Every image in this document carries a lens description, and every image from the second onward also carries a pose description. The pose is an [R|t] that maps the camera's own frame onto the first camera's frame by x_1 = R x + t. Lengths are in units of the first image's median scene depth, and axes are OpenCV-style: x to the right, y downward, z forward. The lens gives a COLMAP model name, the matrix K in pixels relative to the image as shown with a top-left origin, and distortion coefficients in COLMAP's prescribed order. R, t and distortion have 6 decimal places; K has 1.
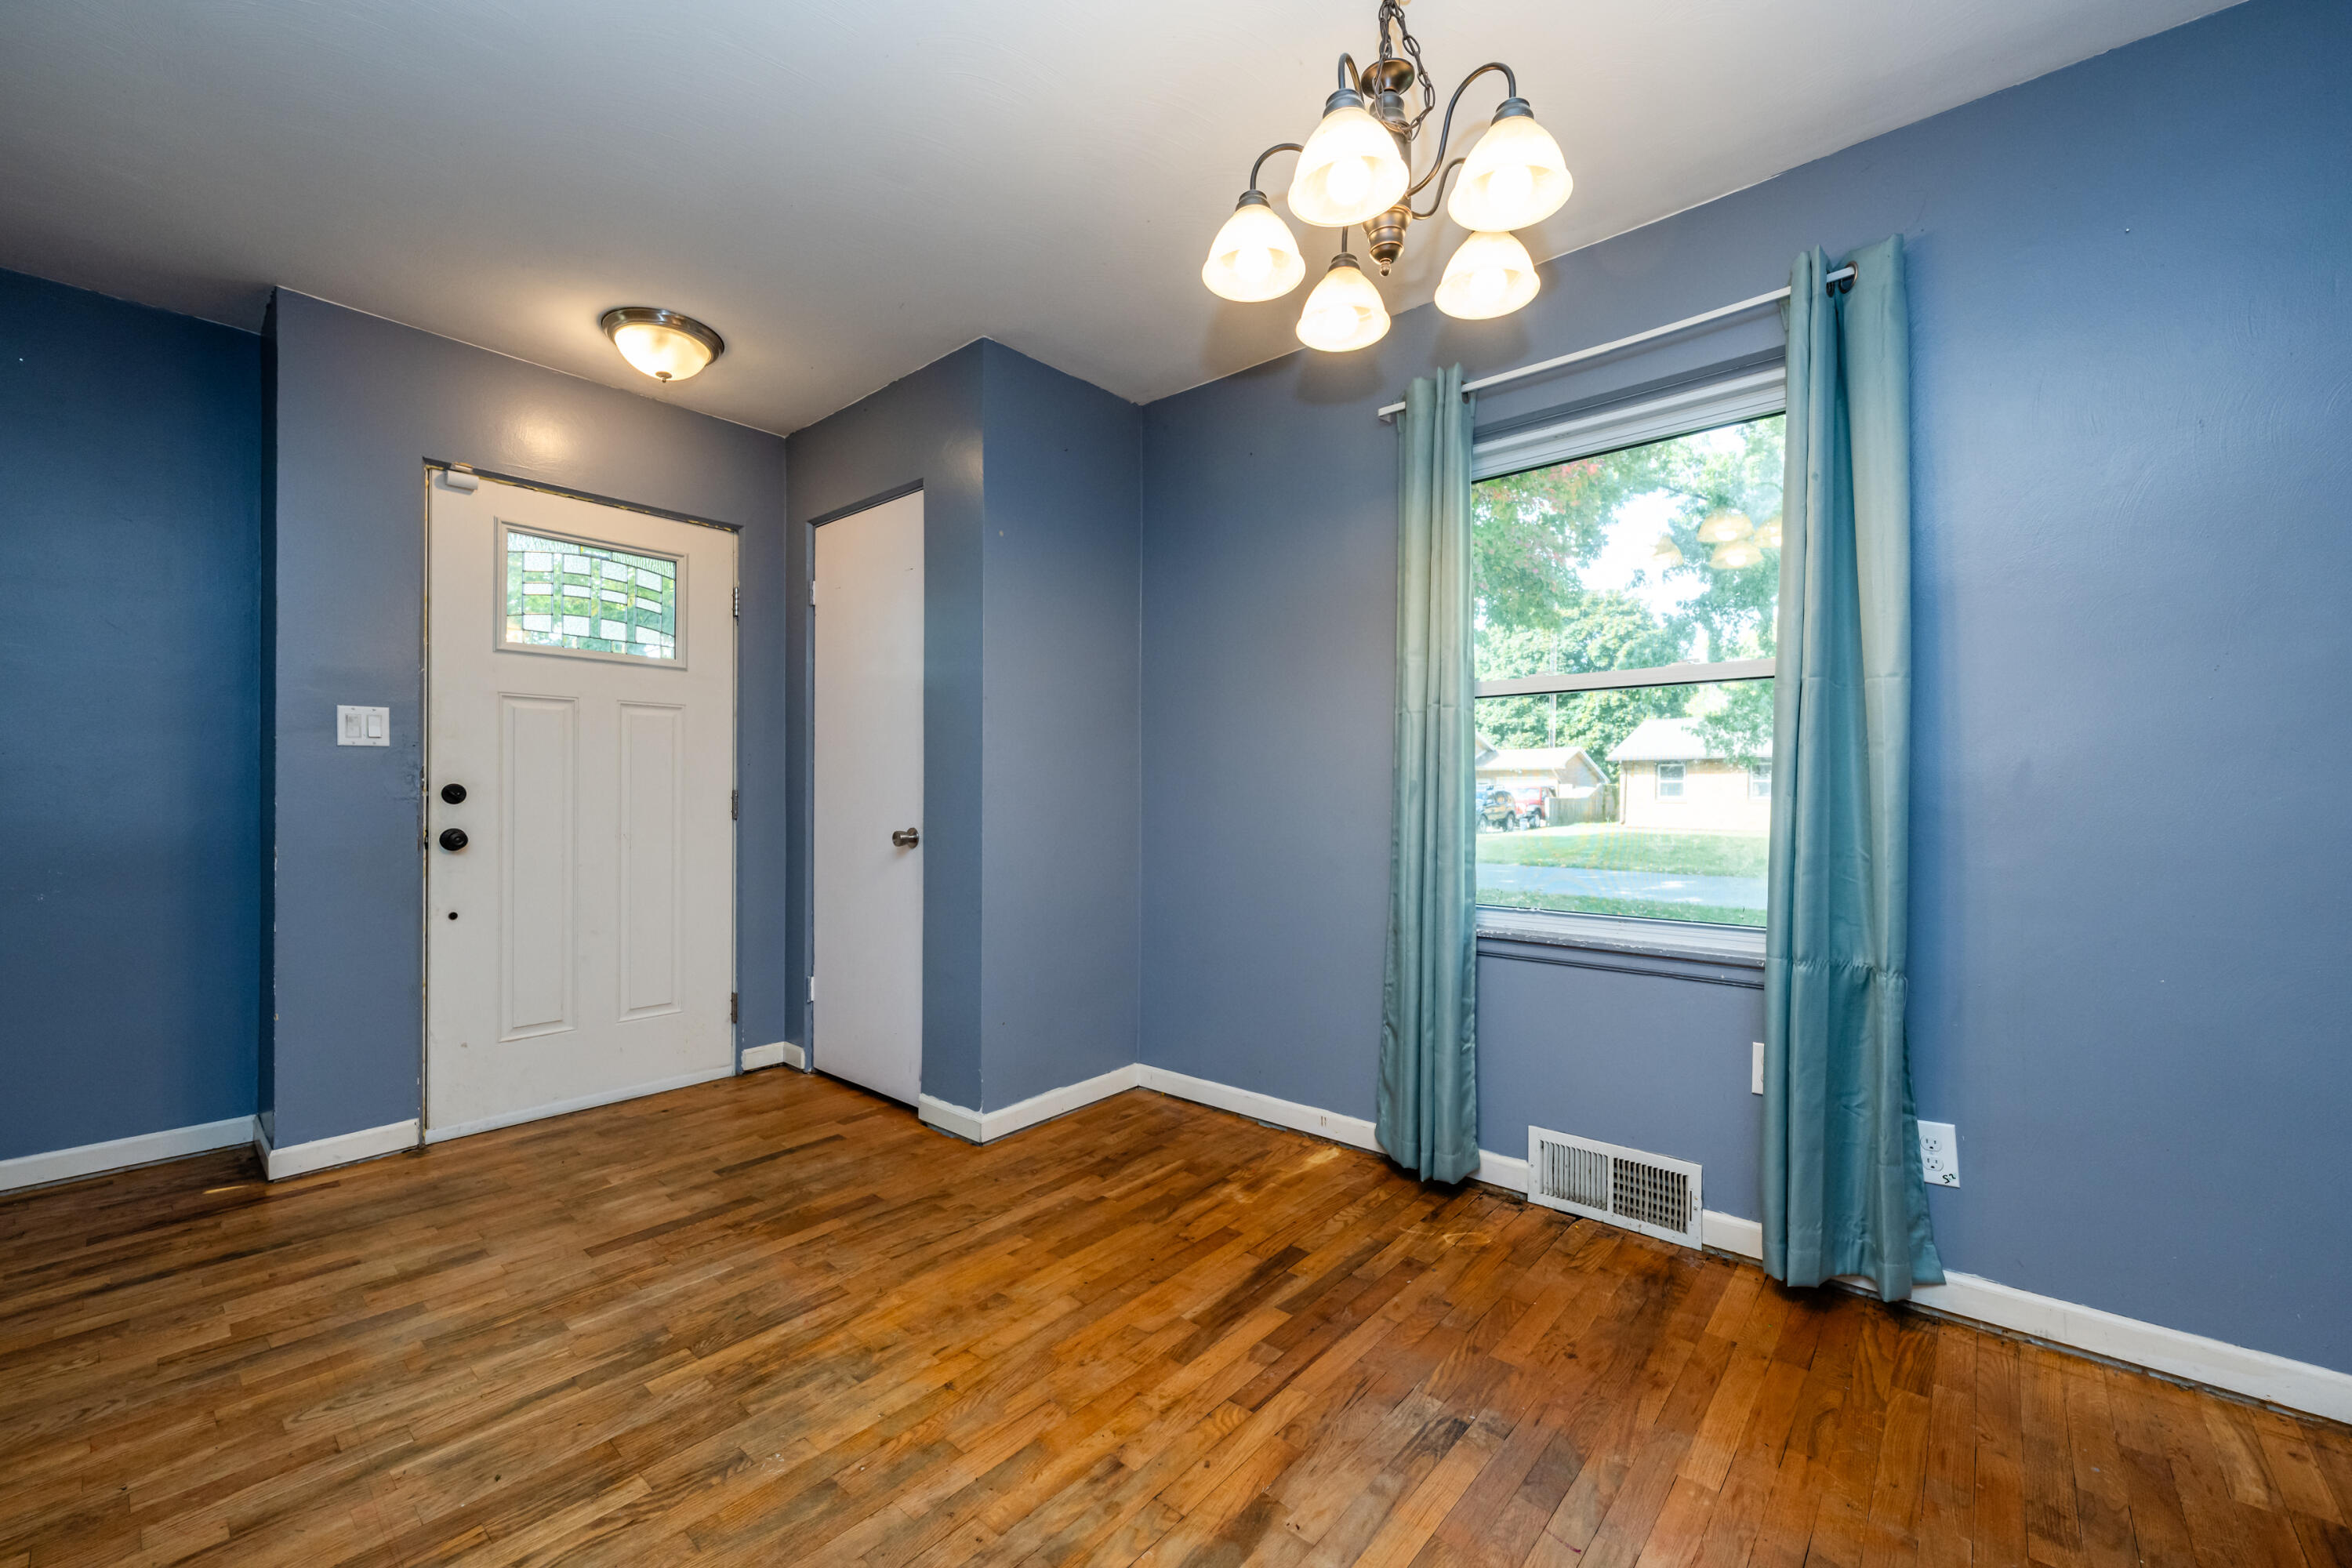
lens RADIAL K [[927.9, 0, 1177.9], [0, 927.9, 792.5], [0, 0, 1]] dist [-0.010343, 0.000023]
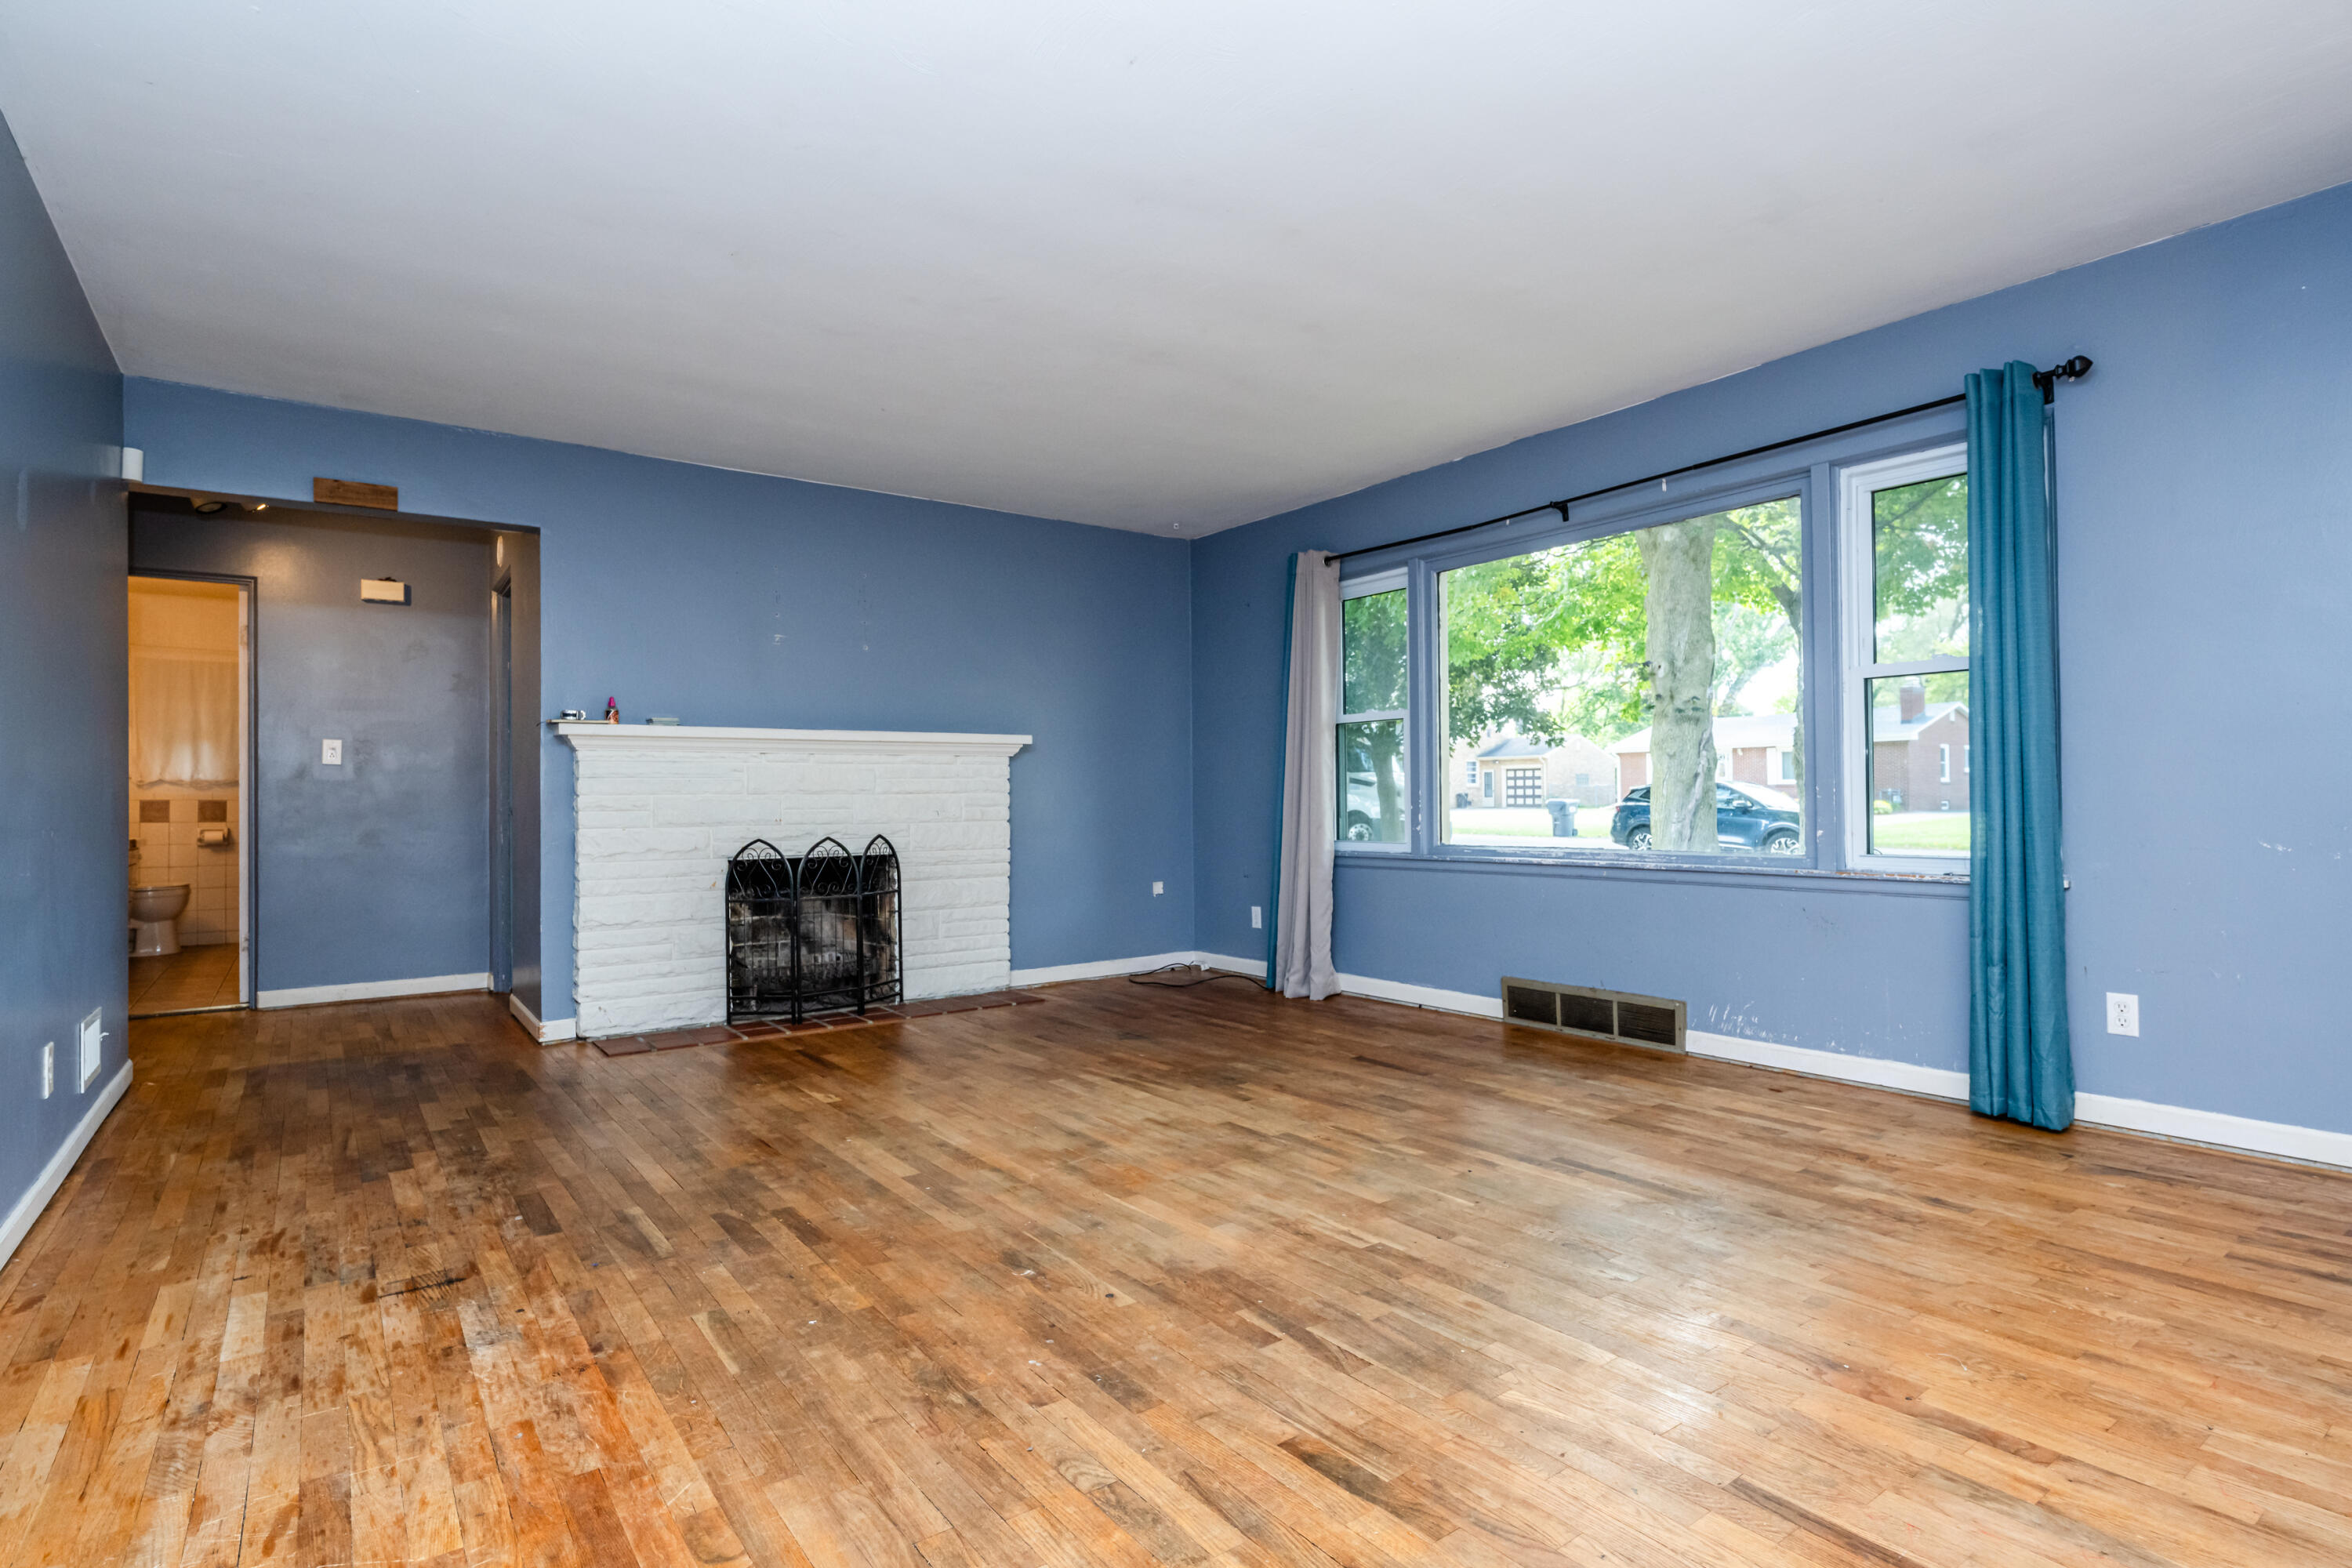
lens RADIAL K [[1186.2, 0, 1171.3], [0, 1186.2, 783.7], [0, 0, 1]] dist [-0.001104, 0.000097]
pose [[-0.227294, -0.013343, -0.973735, 0.194191], [0.013168, 0.999773, -0.016774, 0.047577], [0.973737, -0.016635, -0.227066, 0.125409]]
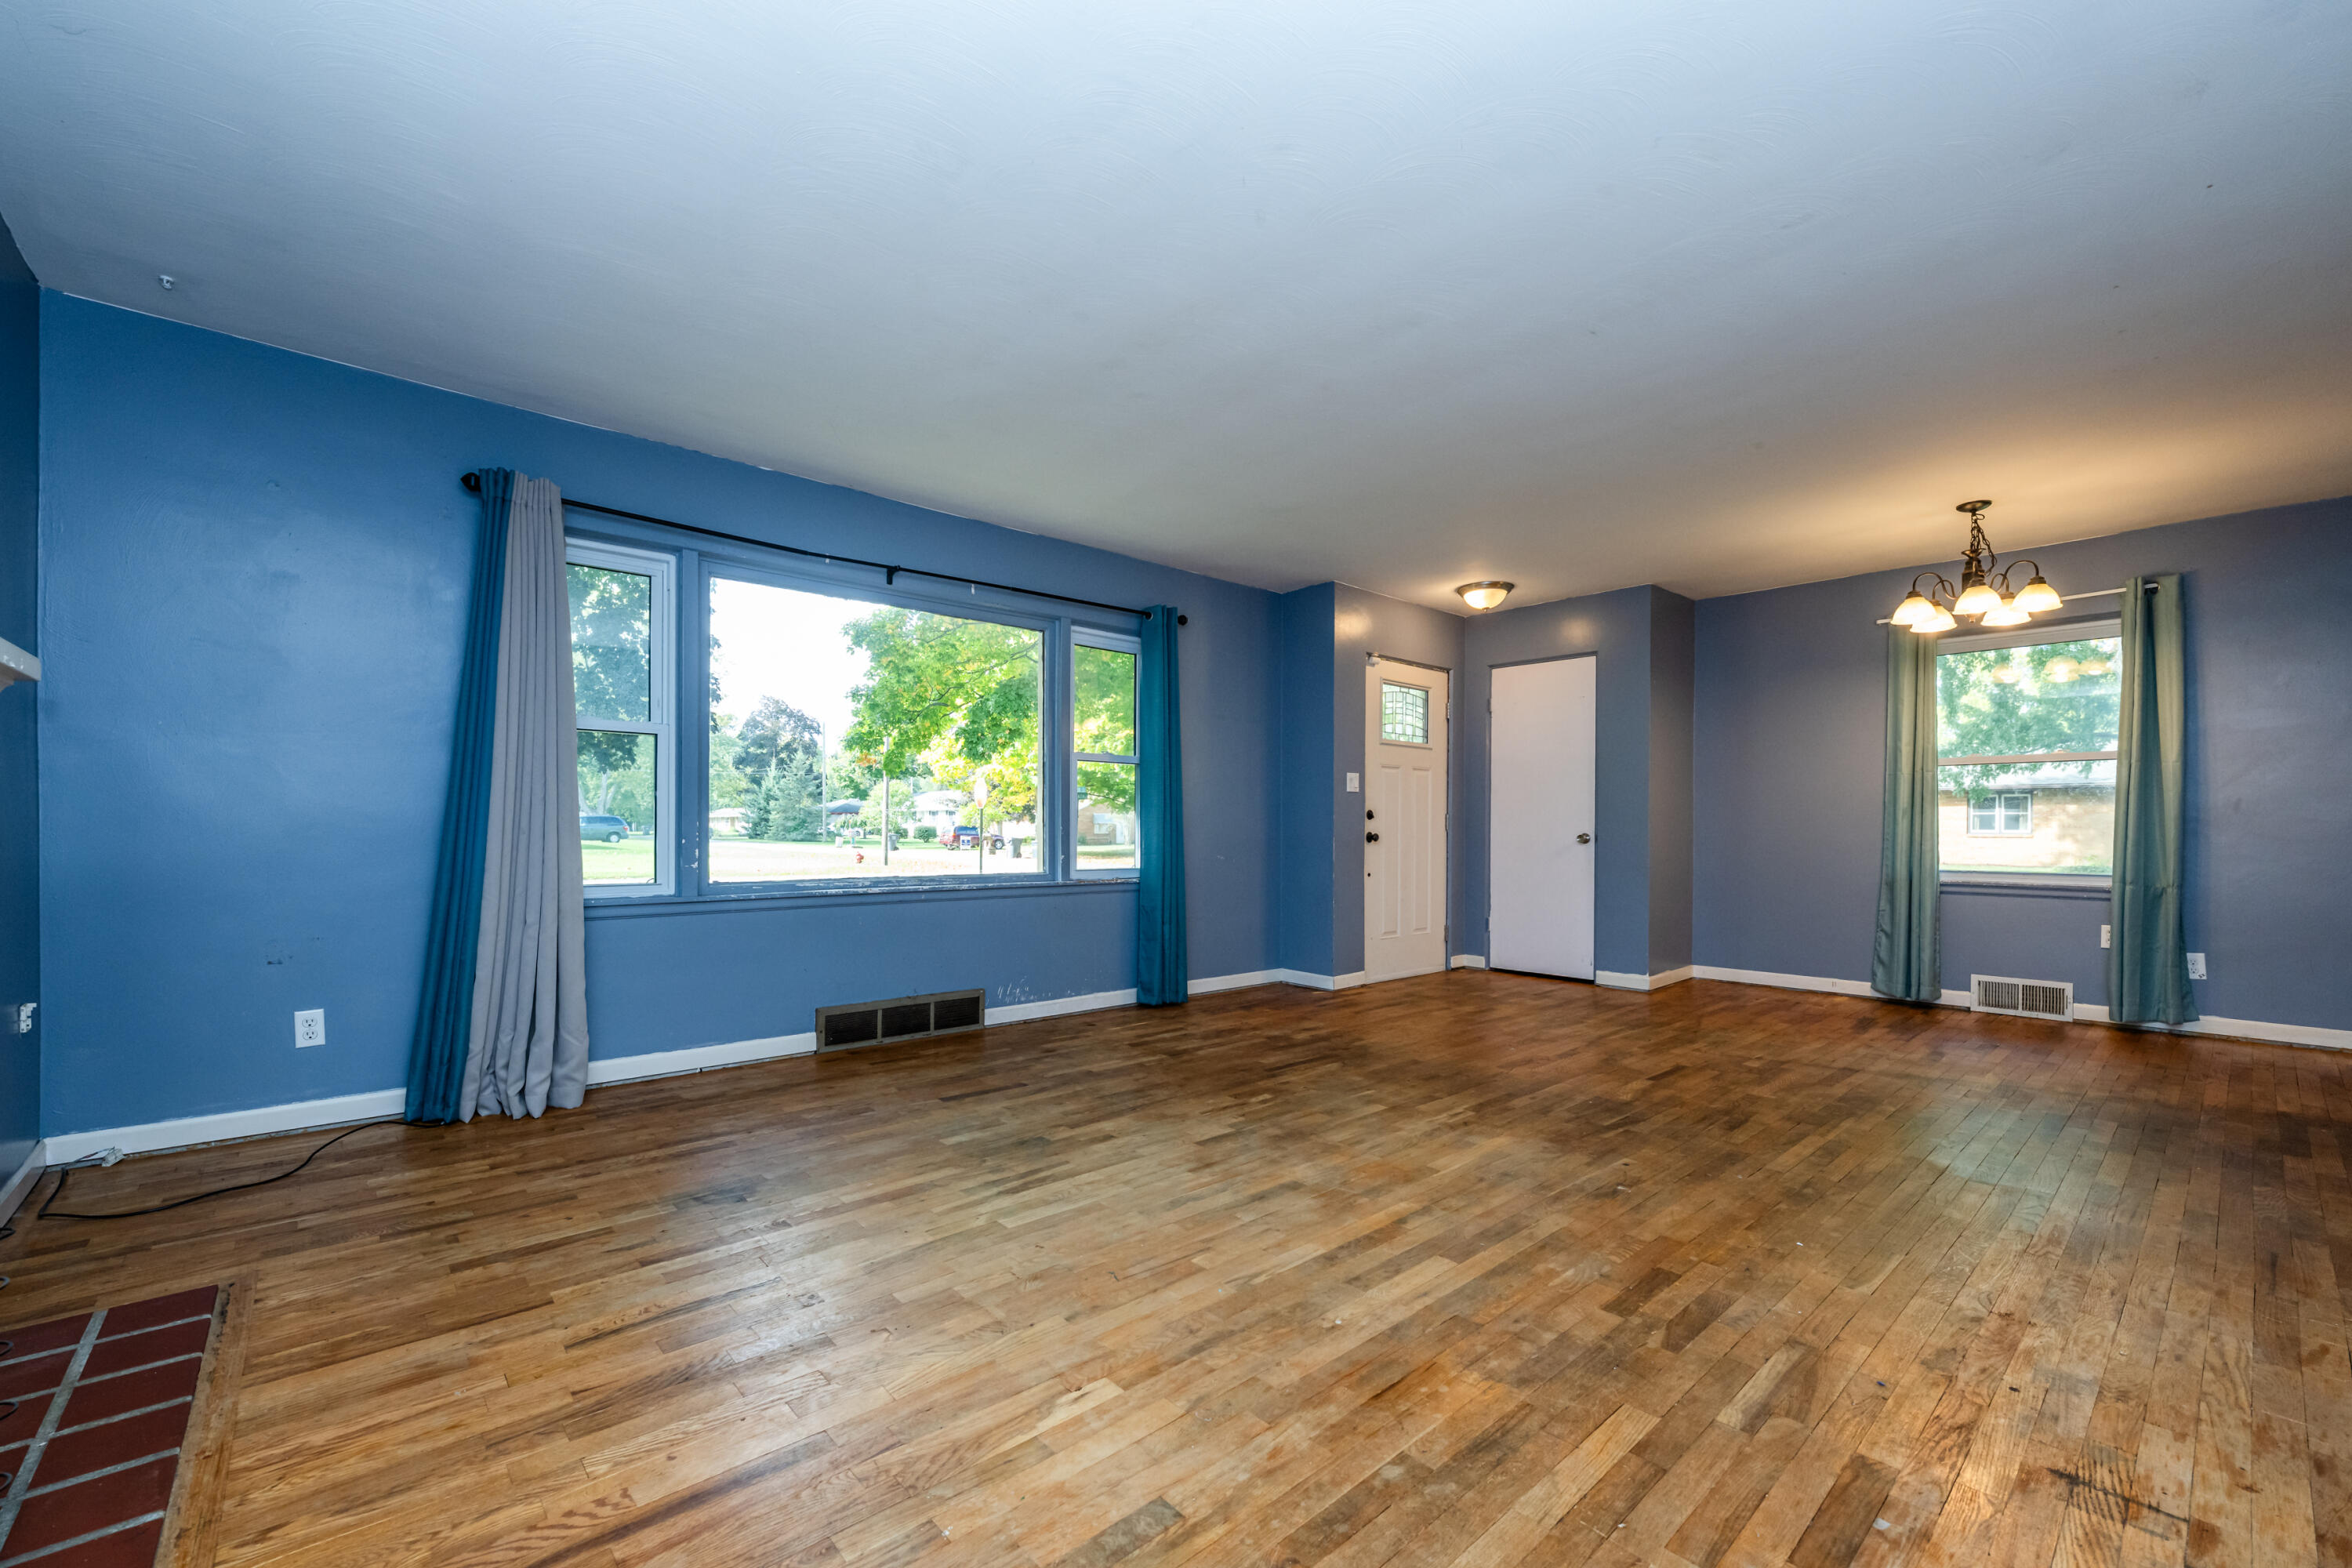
lens RADIAL K [[948.1, 0, 1170.4], [0, 948.1, 831.0], [0, 0, 1]] dist [-0.001002, -0.000071]
pose [[0.990835, 0.004062, -0.135018, -1.120278], [-0.003503, 0.999984, 0.004374, 0.035002], [0.135034, -0.003861, 0.990833, -1.355132]]
